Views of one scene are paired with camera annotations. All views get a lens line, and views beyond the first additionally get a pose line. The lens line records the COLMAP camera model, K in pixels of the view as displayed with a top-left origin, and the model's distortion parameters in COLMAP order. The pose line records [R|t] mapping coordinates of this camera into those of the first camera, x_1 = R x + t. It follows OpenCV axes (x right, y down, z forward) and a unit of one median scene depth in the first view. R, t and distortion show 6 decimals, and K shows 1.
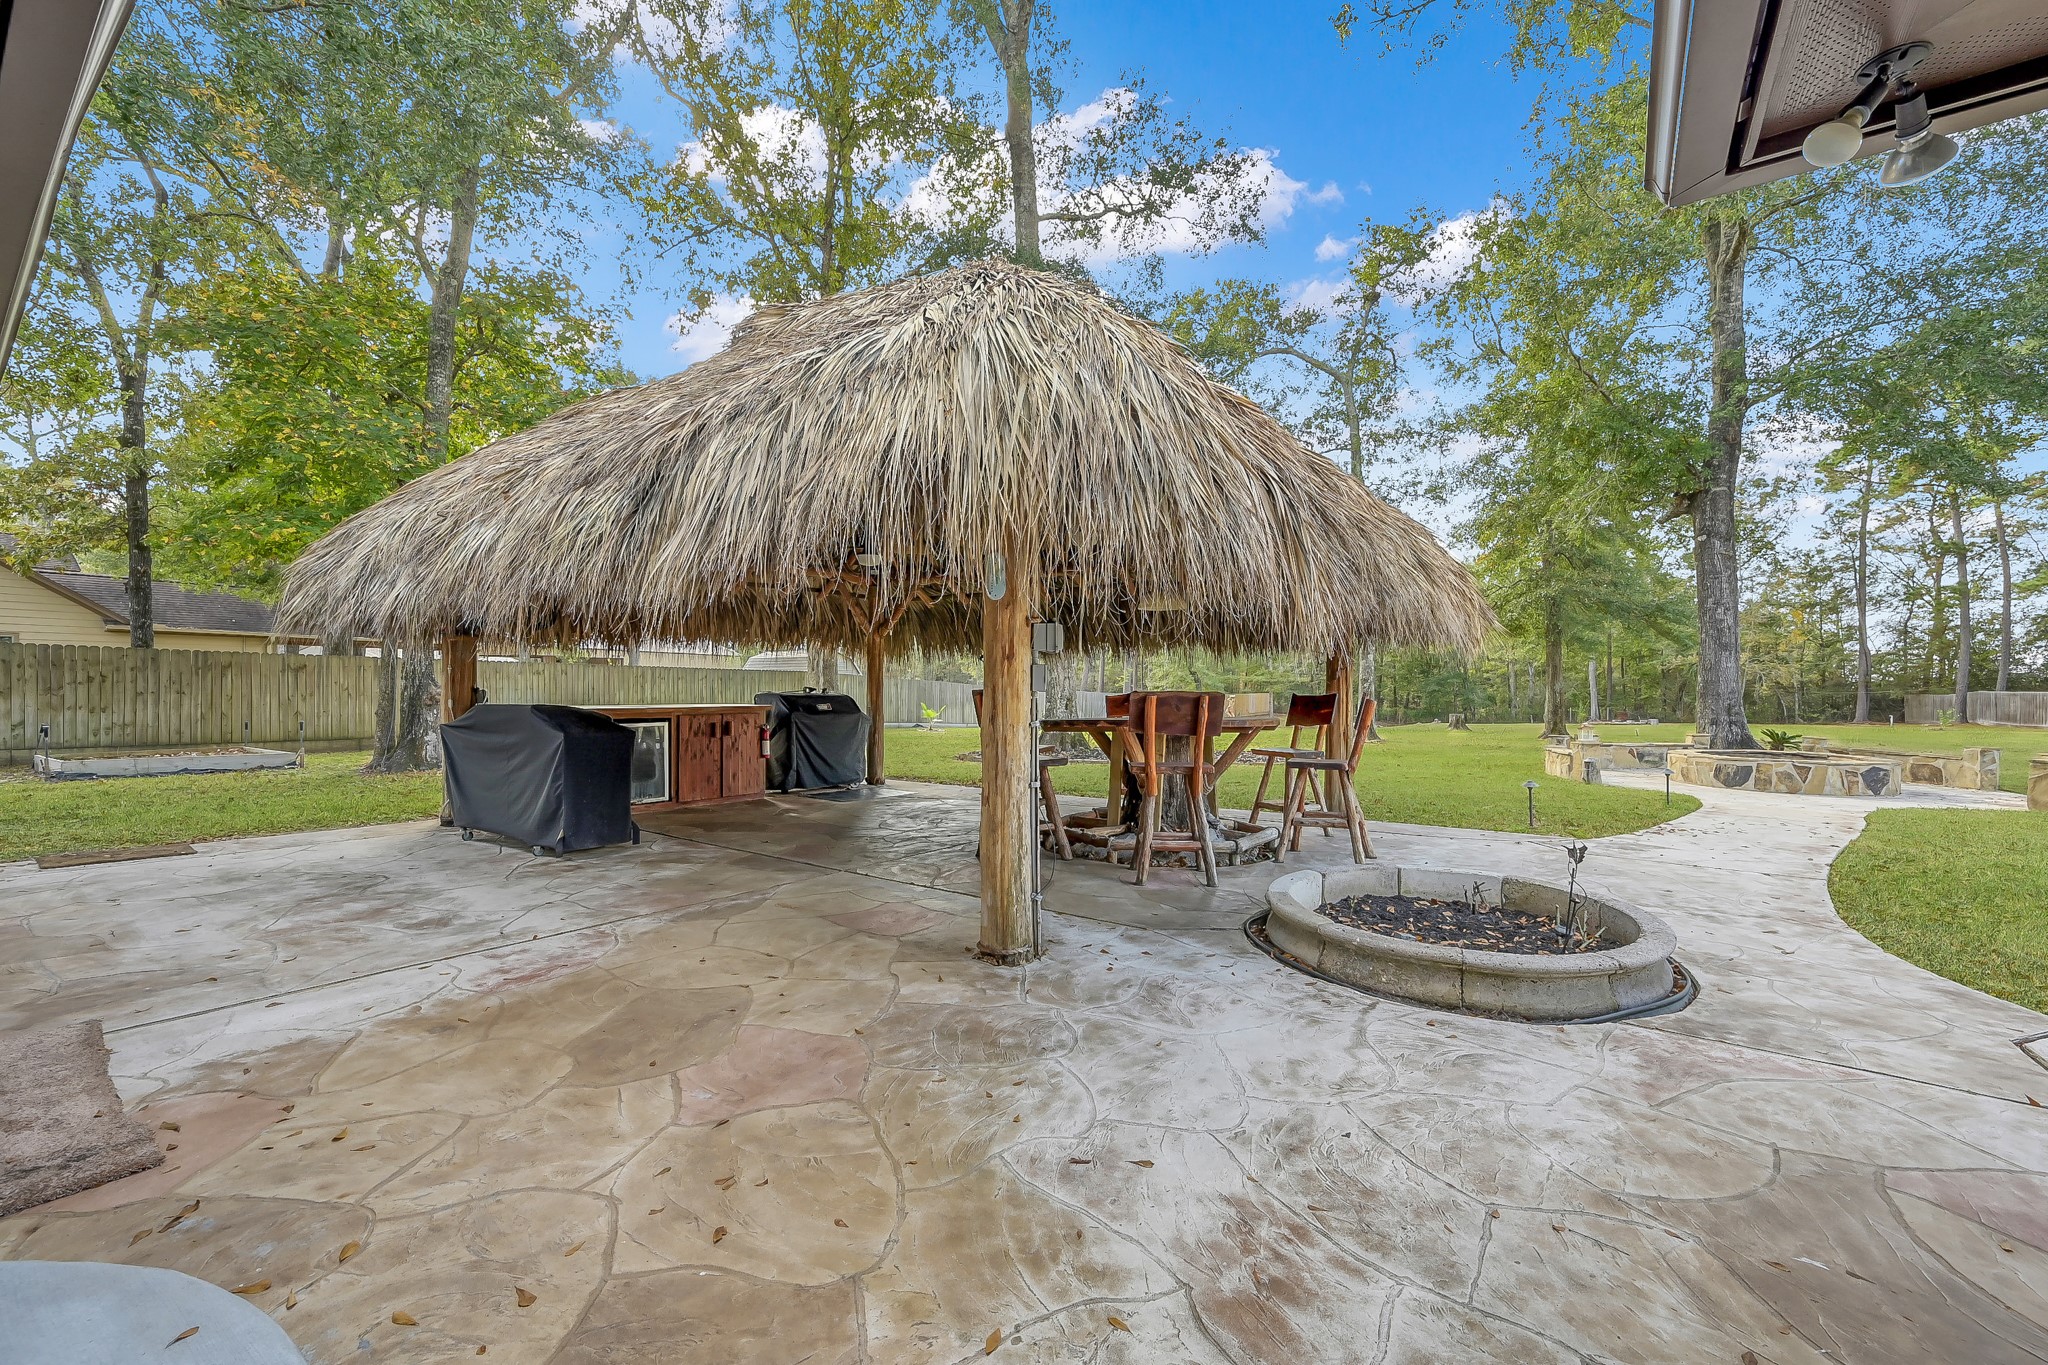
lens RADIAL K [[820.2, 0, 1033.6], [0, 820.2, 689.2], [0, 0, 1]] dist [0.002503, 0.001141]
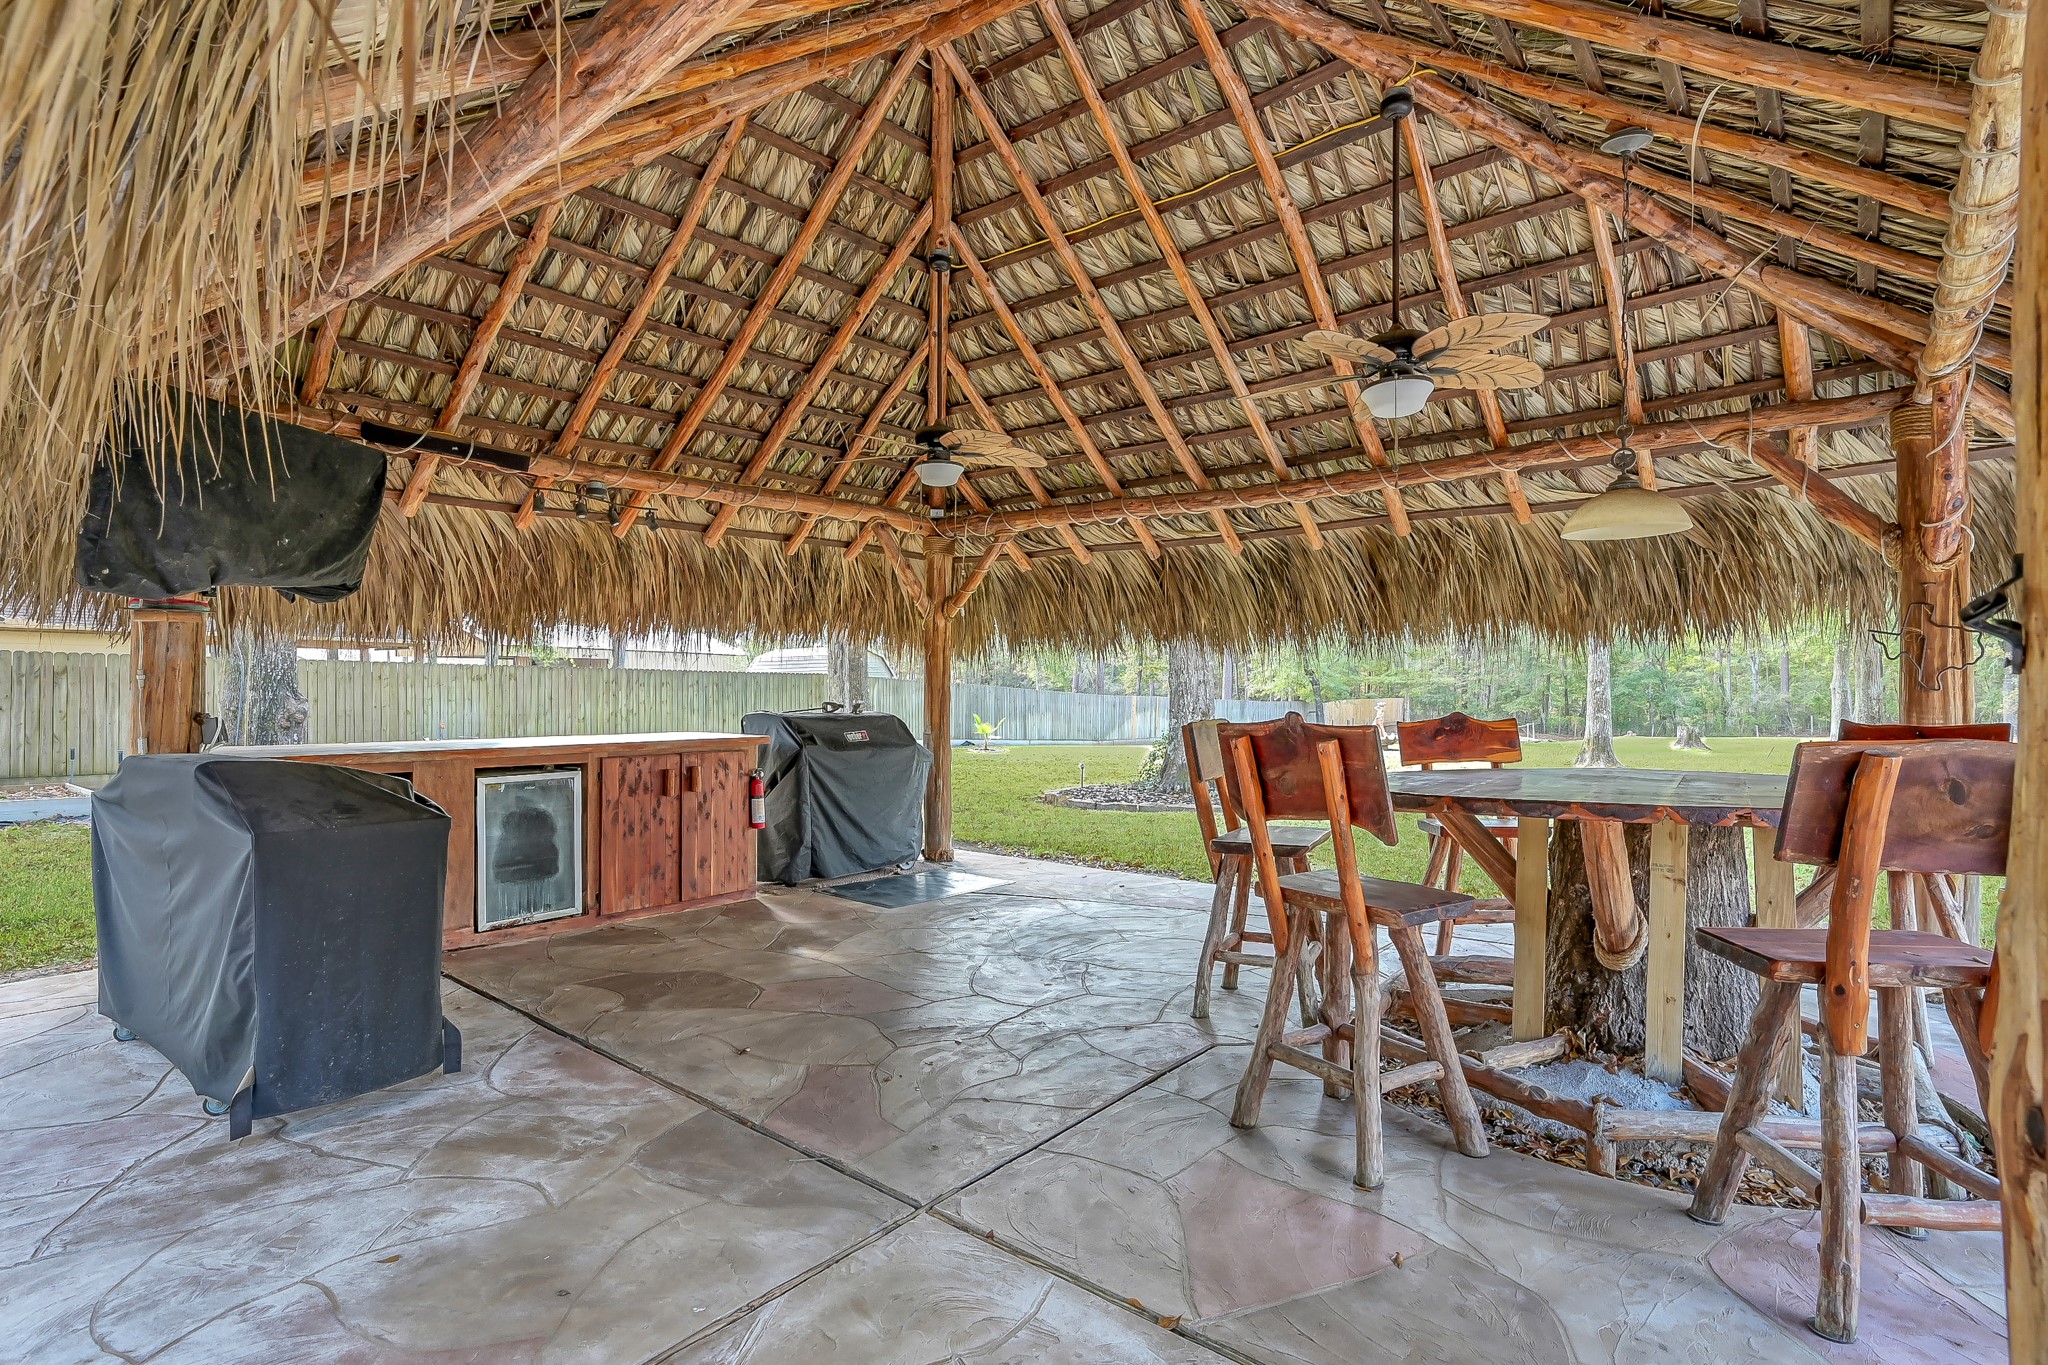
lens RADIAL K [[912.1, 0, 1017.7], [0, 912.1, 685.0], [0, 0, 1]] dist [-0.000347, 0.000814]
pose [[0.998025, -0.004361, -0.062672, -0.101196], [0.003935, 0.999968, -0.006930, -0.011169], [0.062700, 0.006670, 0.998010, 0.361762]]
